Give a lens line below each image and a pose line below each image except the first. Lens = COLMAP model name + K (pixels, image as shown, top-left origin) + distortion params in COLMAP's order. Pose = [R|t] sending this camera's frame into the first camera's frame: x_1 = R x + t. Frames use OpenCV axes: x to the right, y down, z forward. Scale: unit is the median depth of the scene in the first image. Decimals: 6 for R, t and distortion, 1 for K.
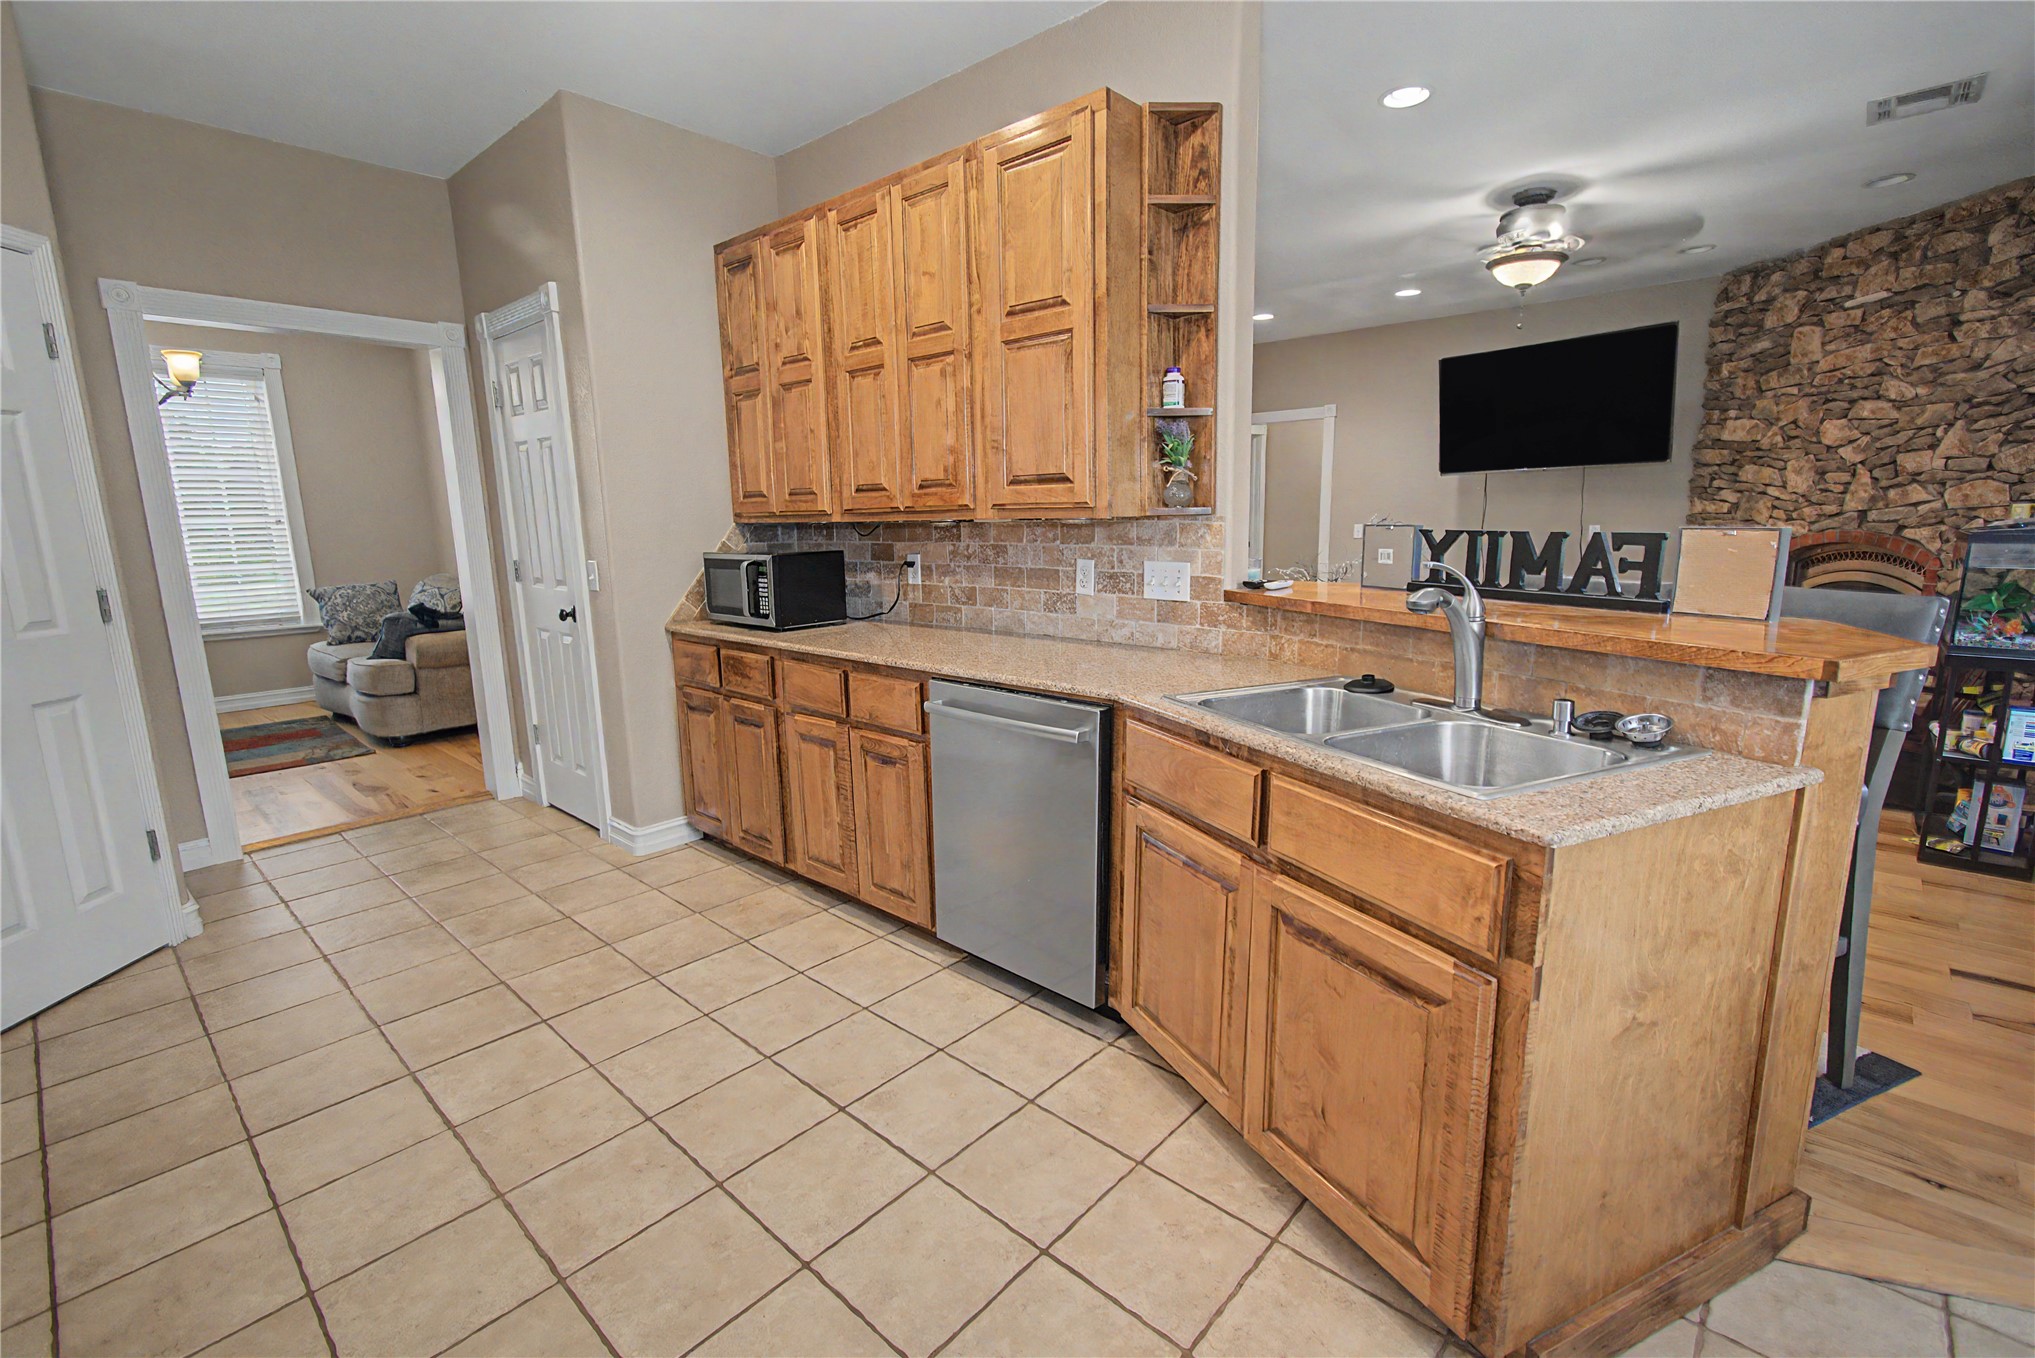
lens RADIAL K [[905.0, 0, 1020.5], [0, 905.0, 677.0], [0, 0, 1]] dist [0.000795, 0.001400]
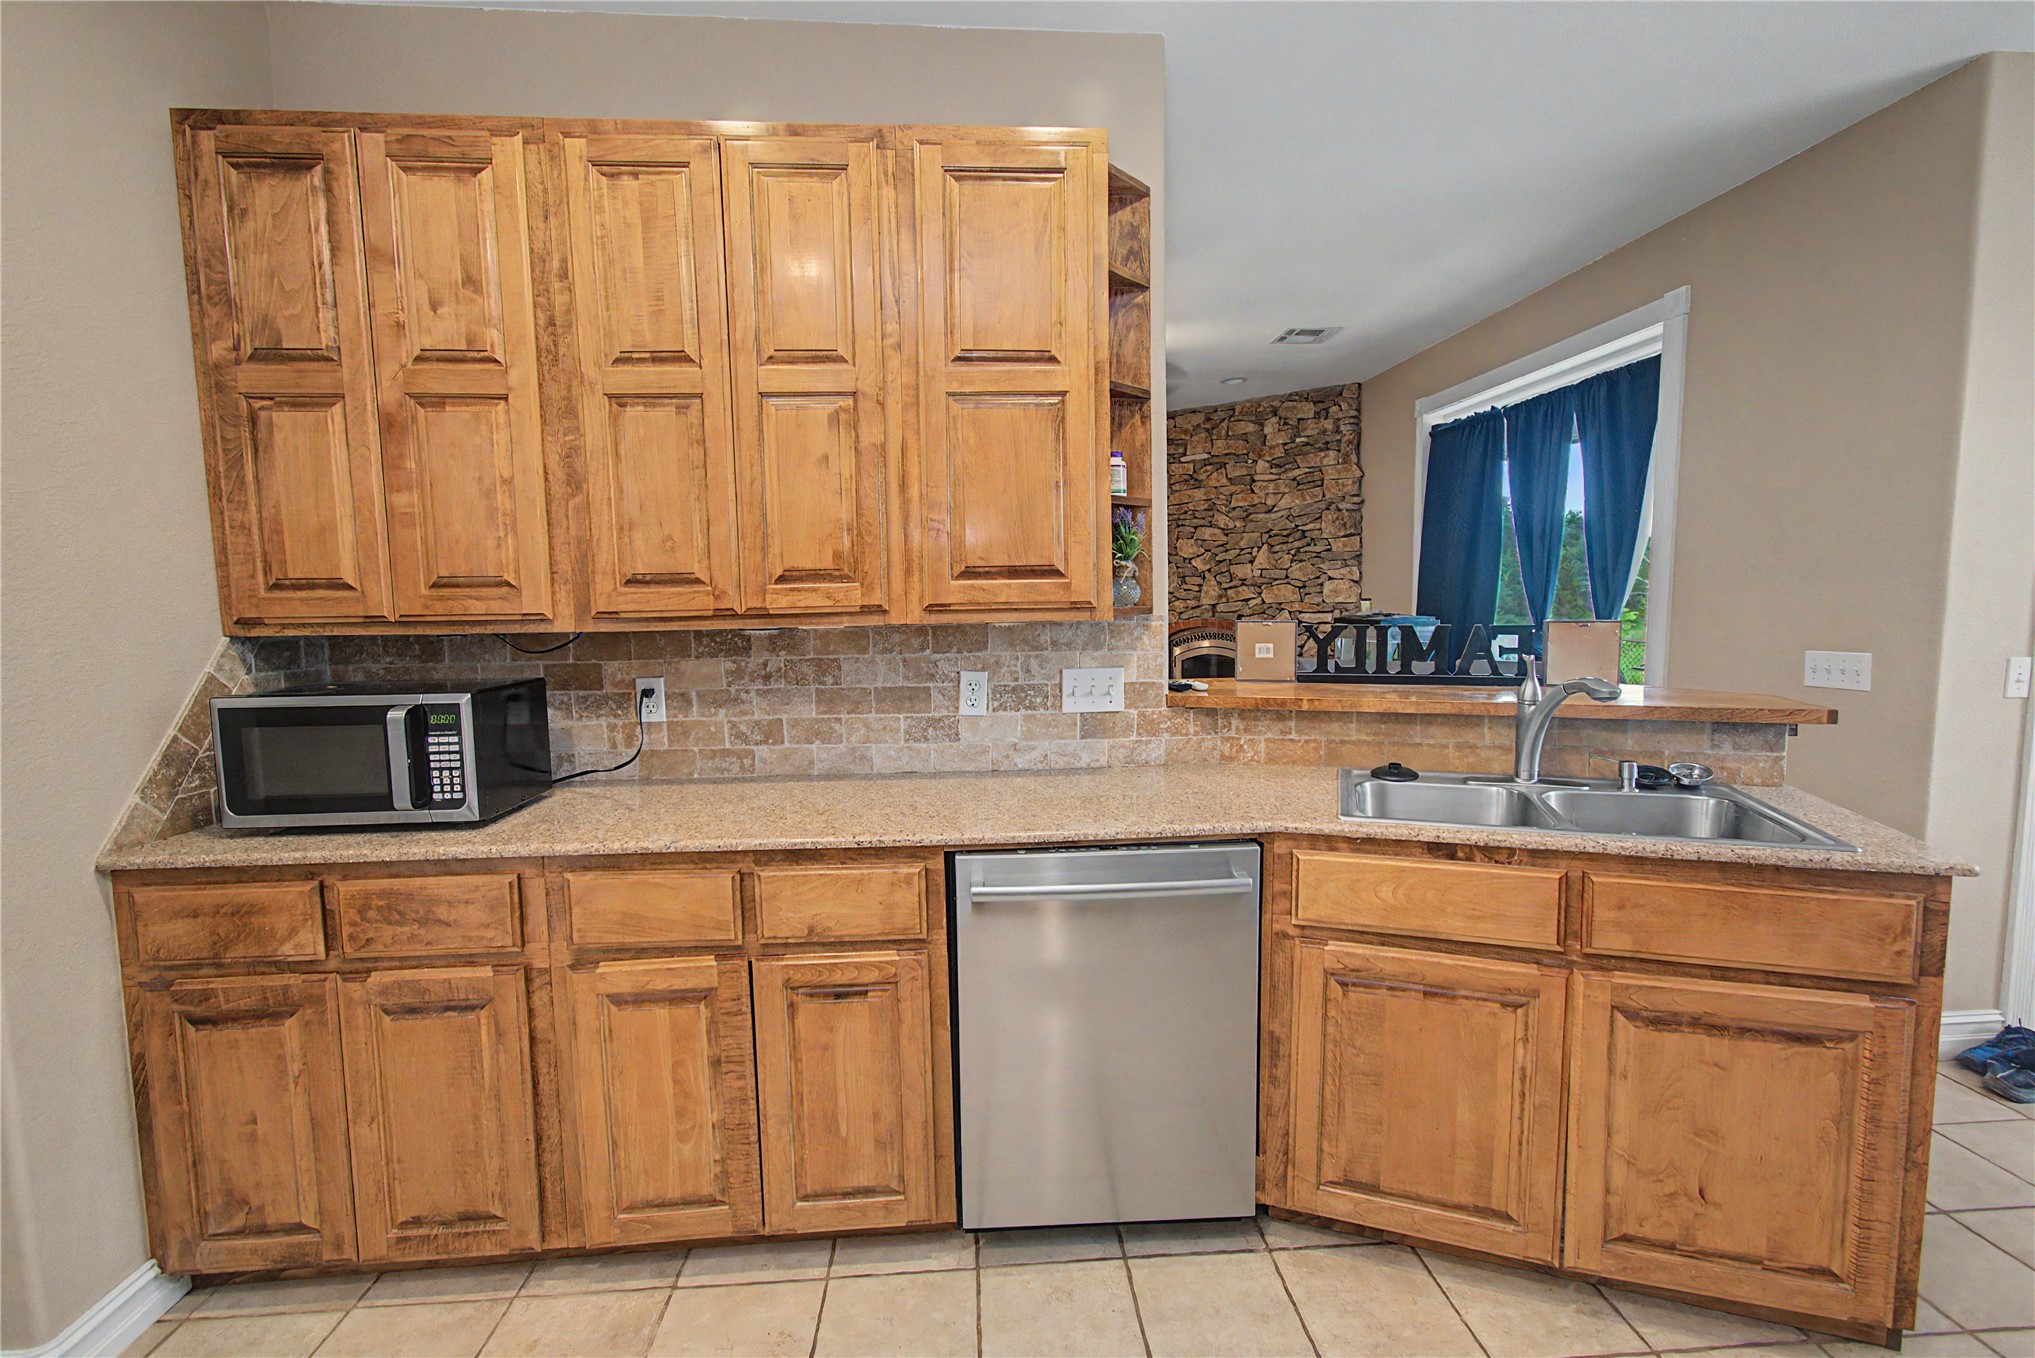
lens RADIAL K [[905.0, 0, 1023.6], [0, 905.0, 682.2], [0, 0, 1]] dist [0.000795, 0.001400]
pose [[0.694611, -0.065134, 0.716430, -0.429509], [0.133356, 0.990290, -0.039263, -0.072554], [-0.706917, 0.122812, 0.696553, 0.363039]]
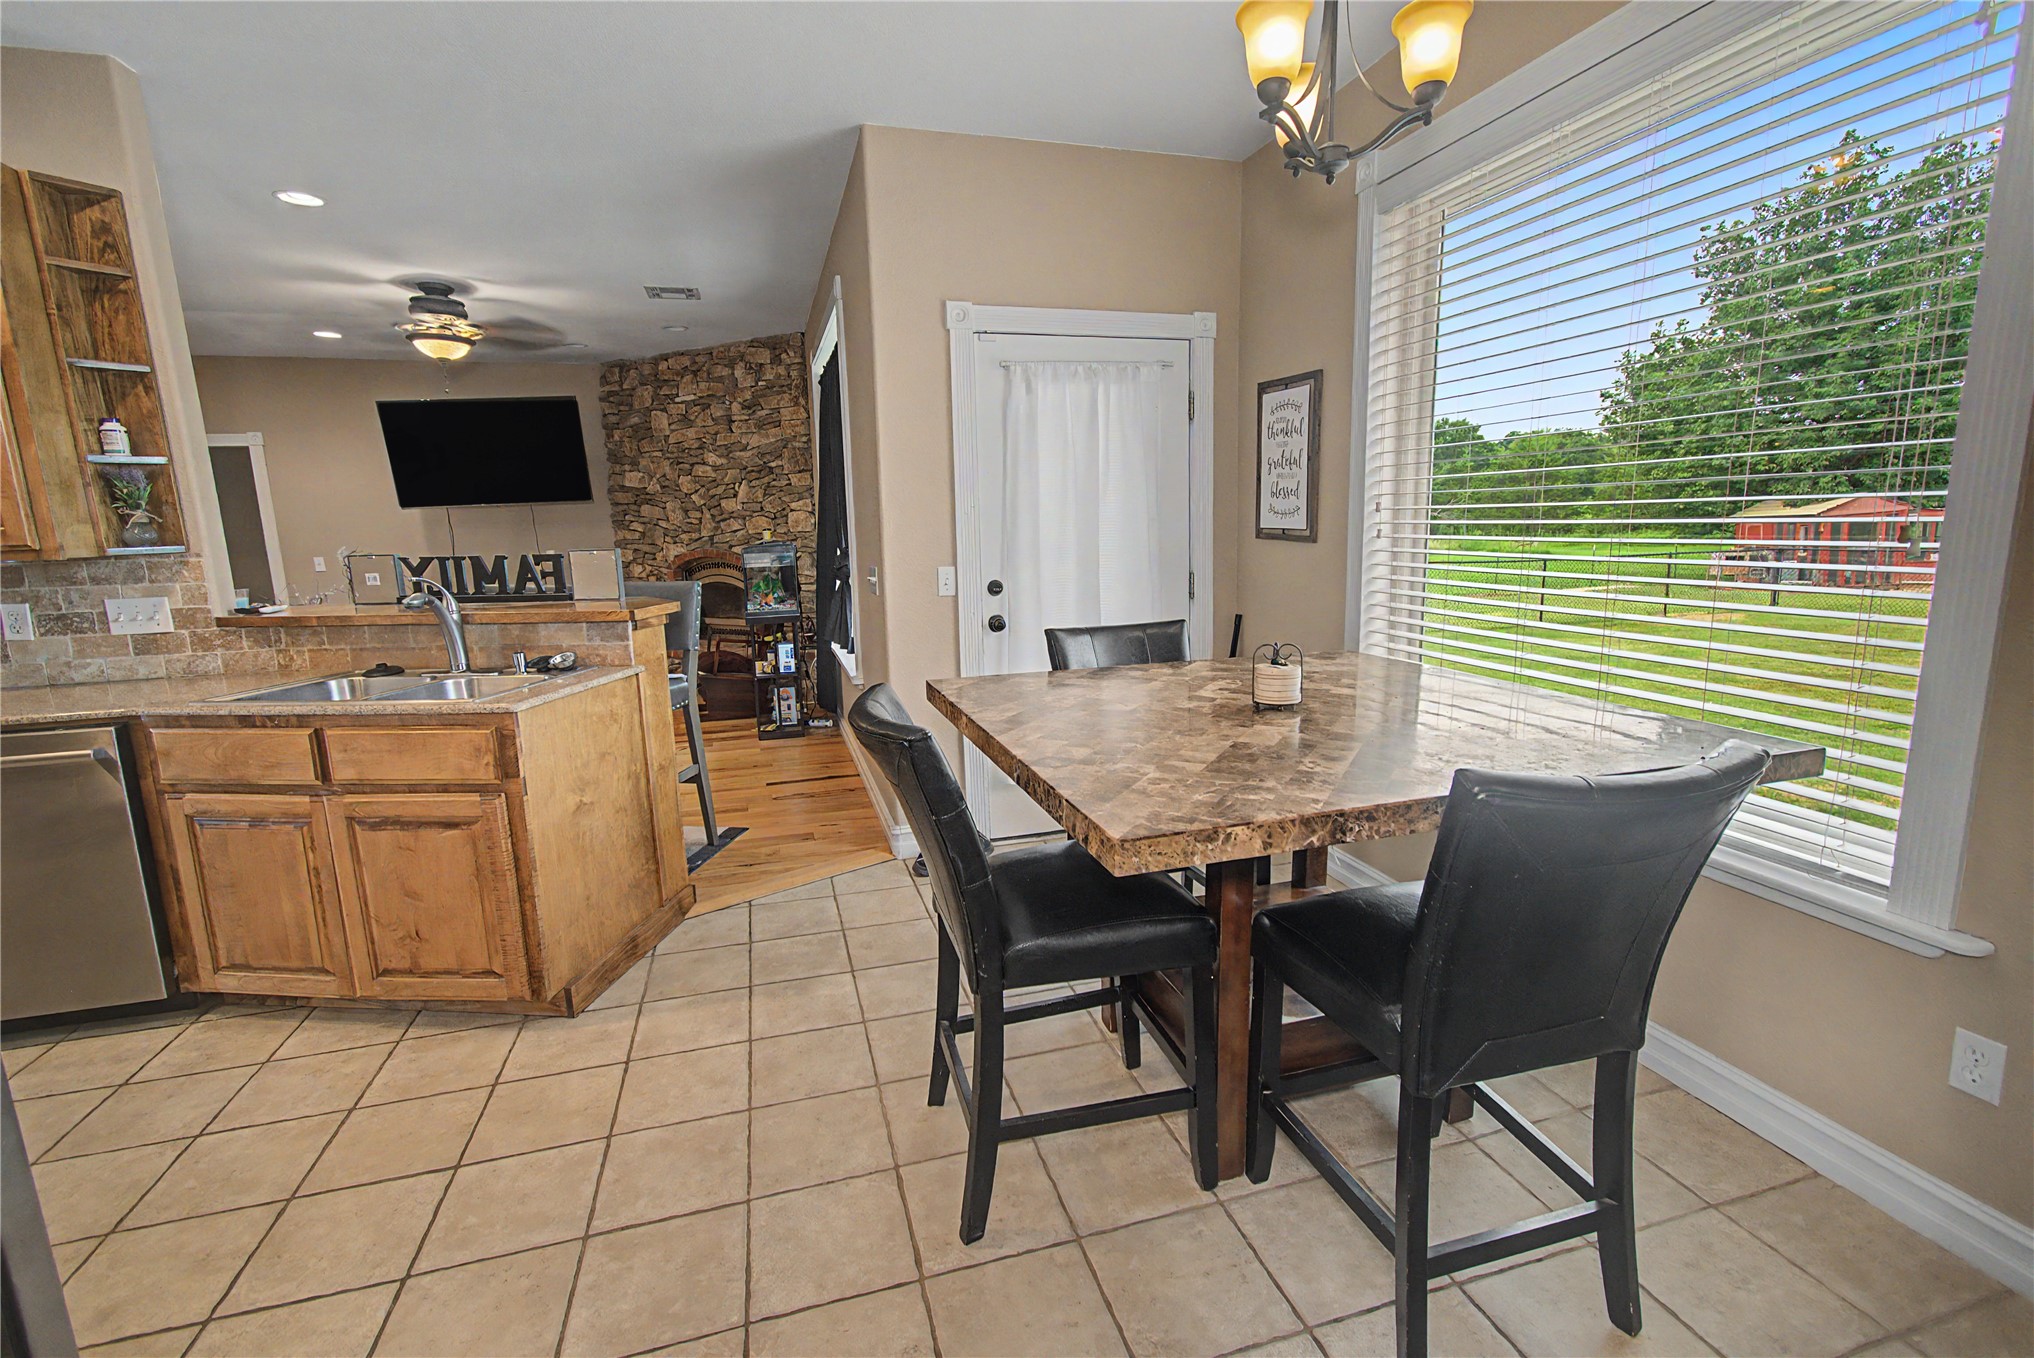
lens RADIAL K [[904.5, 0, 1032.7], [0, 904.5, 677.5], [0, 0, 1]] dist [0.000795, 0.001400]
pose [[0.515426, -0.148573, 0.843956, -0.173670], [0.173583, 0.982540, 0.066958, 0.063366], [-0.839169, 0.111984, 0.532217, -0.360455]]
